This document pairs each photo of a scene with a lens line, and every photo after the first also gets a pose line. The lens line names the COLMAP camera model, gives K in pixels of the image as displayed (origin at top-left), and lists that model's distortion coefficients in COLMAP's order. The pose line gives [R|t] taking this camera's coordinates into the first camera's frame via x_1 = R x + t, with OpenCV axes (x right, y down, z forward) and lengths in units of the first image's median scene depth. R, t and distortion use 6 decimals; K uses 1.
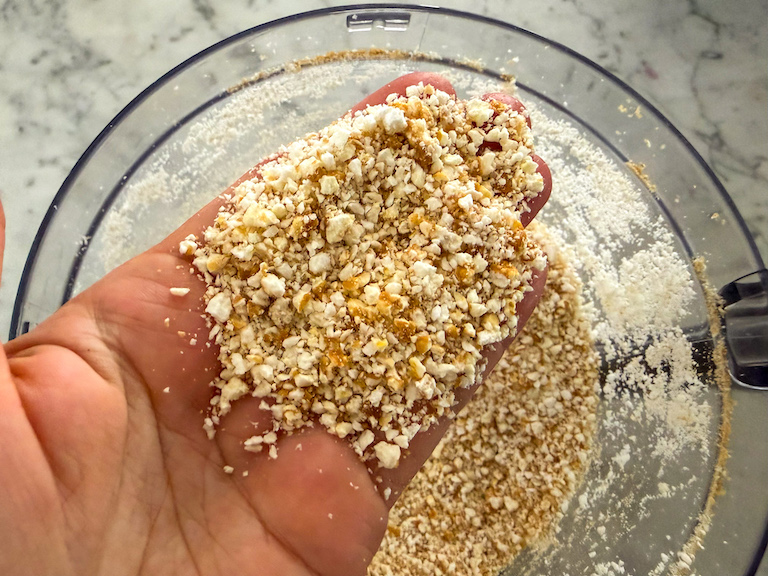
lens RADIAL K [[567.9, 0, 319.6], [0, 567.9, 289.9], [0, 0, 1]] dist [-0.006708, 0.003578]
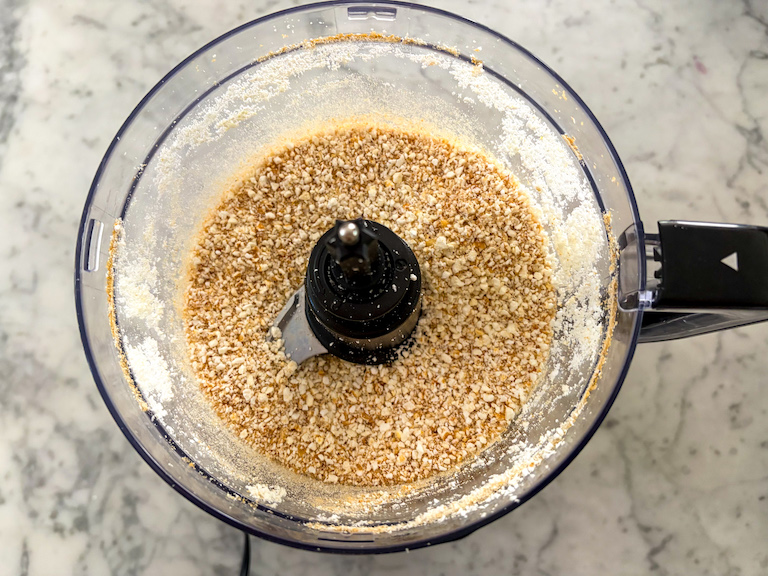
lens RADIAL K [[576.7, 0, 384.0], [0, 576.7, 288.0], [0, 0, 1]] dist [0.001537, -0.038008]
pose [[0.995700, 0.077383, -0.050928, 0.218383], [-0.075668, 0.996526, 0.034783, 0.094406], [0.053443, -0.030780, 0.998096, -0.296181]]
